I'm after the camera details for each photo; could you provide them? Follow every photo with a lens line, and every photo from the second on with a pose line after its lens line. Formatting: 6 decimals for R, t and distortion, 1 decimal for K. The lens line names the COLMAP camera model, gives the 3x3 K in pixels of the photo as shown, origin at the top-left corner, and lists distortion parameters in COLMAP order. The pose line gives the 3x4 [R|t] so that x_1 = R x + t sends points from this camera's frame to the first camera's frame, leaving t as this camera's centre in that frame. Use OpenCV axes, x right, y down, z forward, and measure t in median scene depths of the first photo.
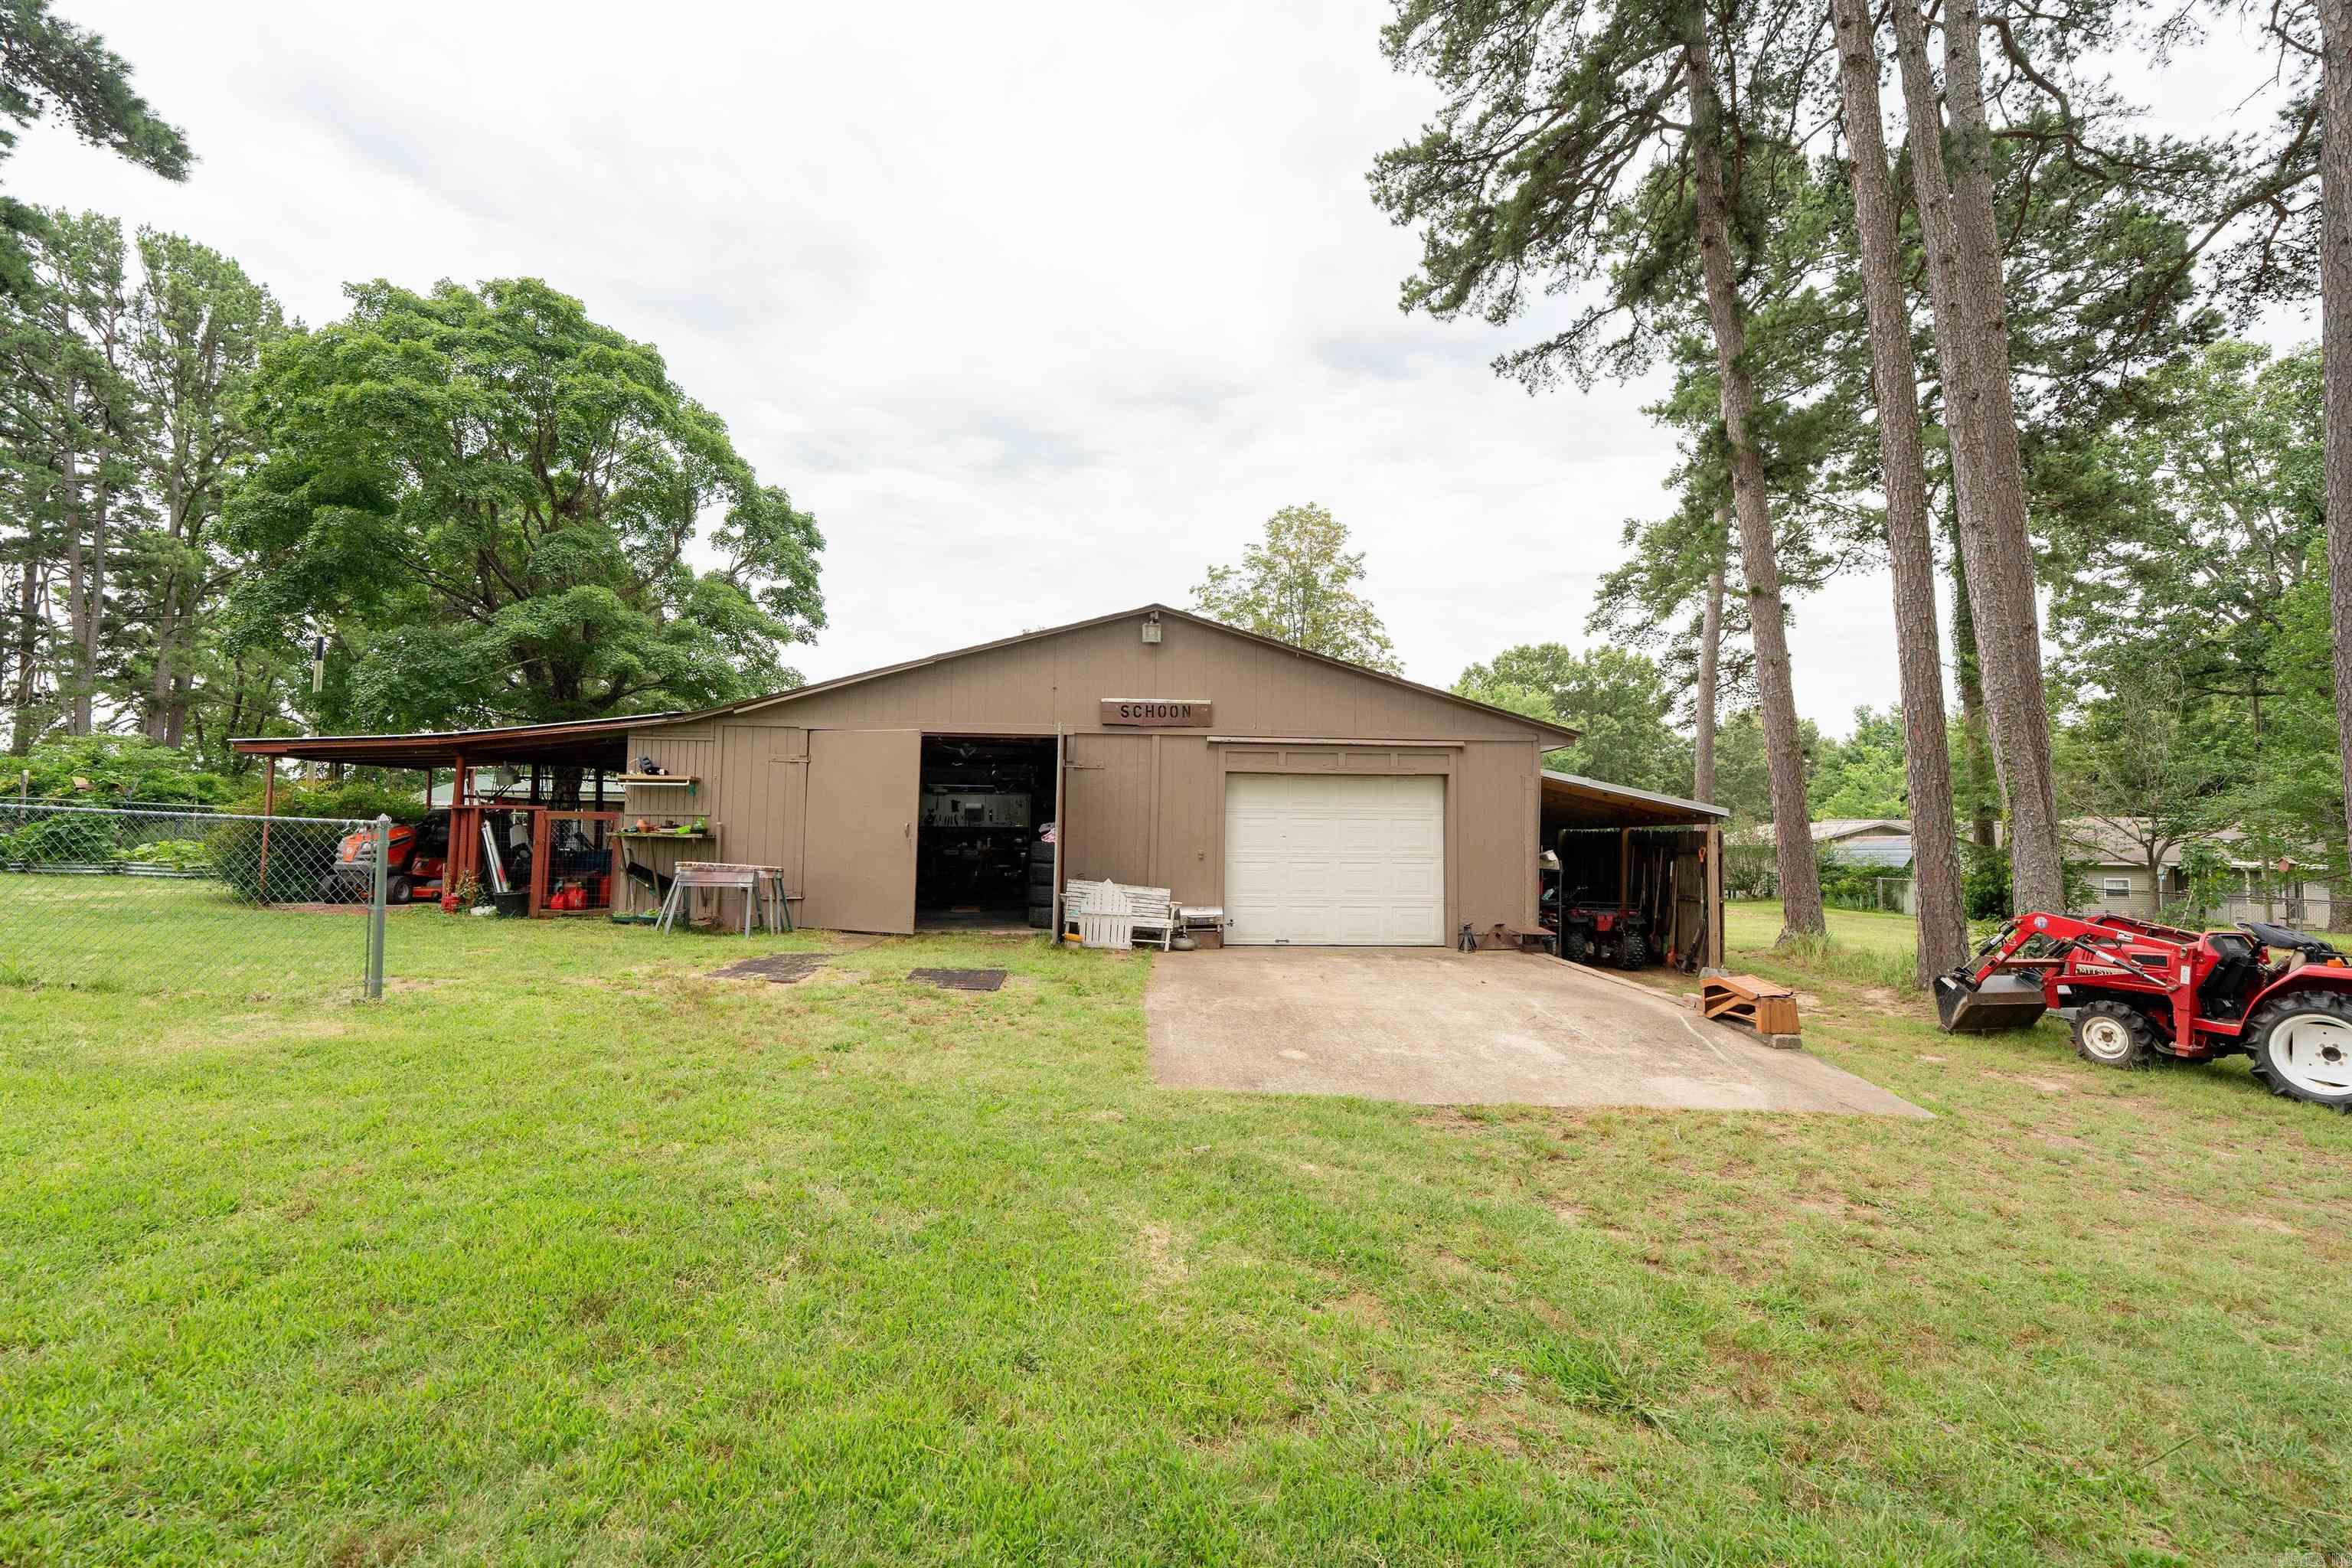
lens RADIAL K [[1067.6, 0, 1176.0], [0, 1067.6, 784.0], [0, 0, 1]] dist [-0.004766, 0.001993]
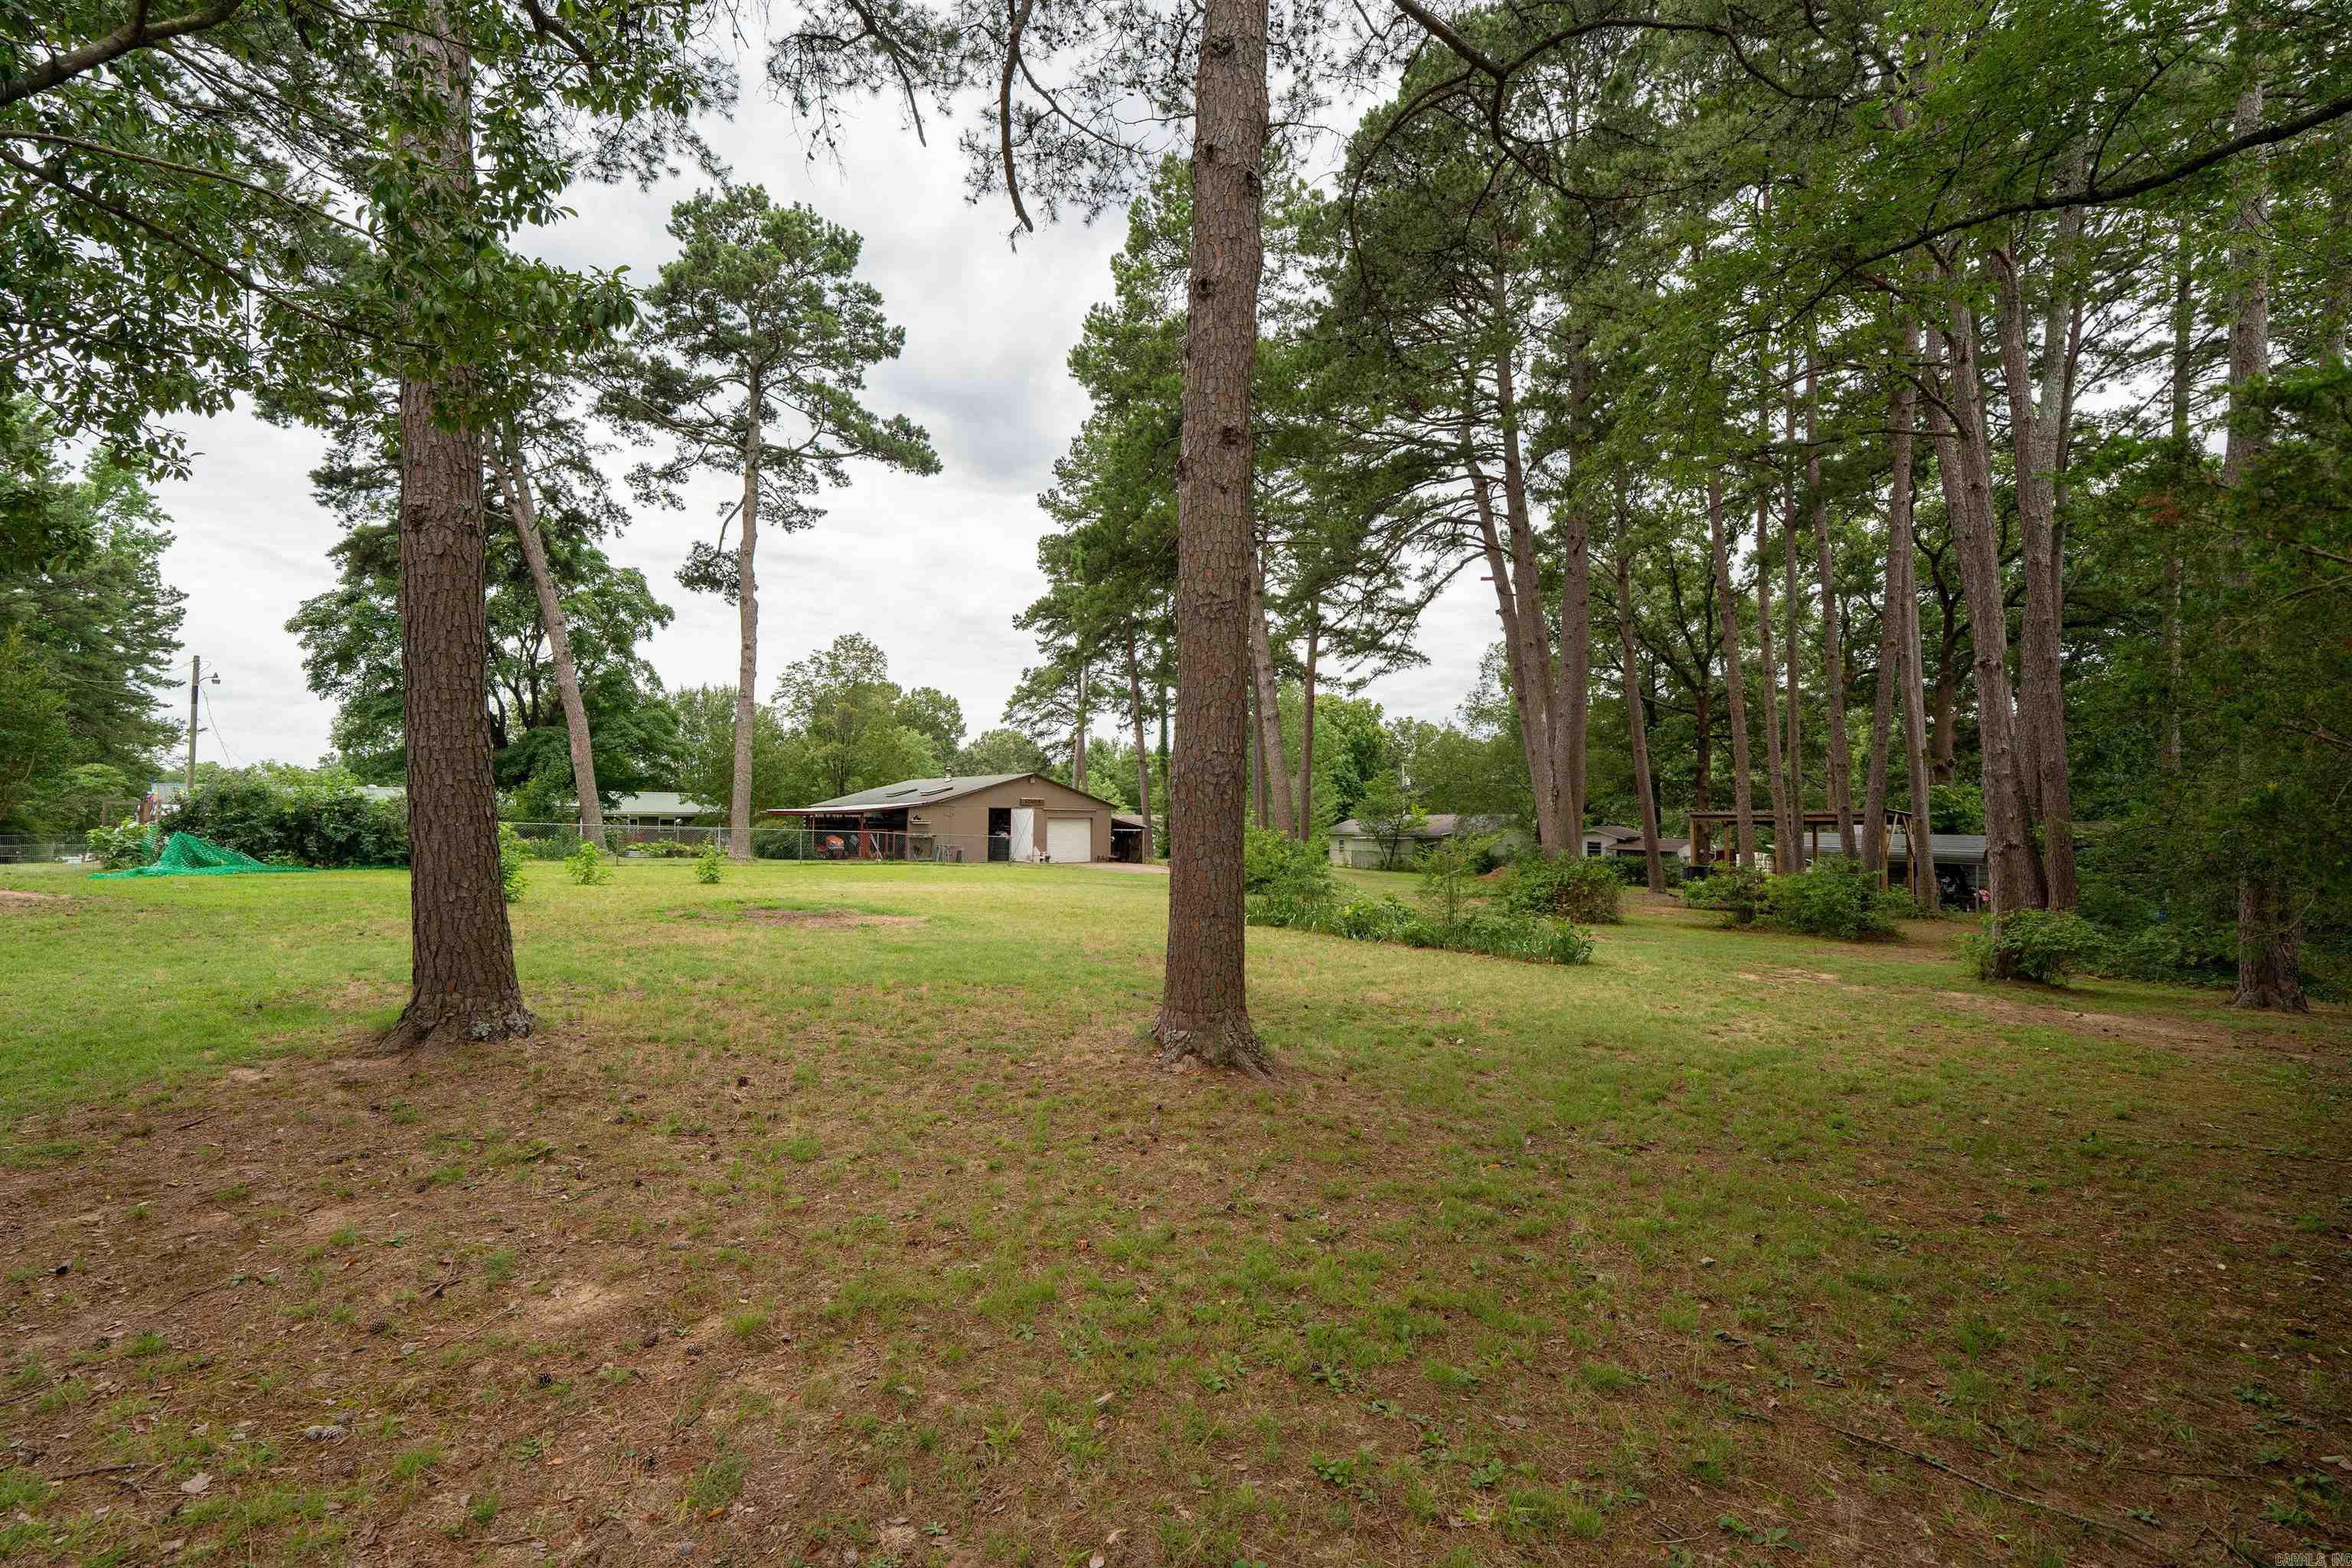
lens RADIAL K [[1067.6, 0, 1176.0], [0, 1067.6, 784.0], [0, 0, 1]] dist [-0.004766, 0.001993]
pose [[0.743926, 0.017159, 0.668042, -1.308086], [-0.032435, 0.999419, 0.010450, -0.113284], [-0.667475, -0.029442, 0.744050, -1.283750]]
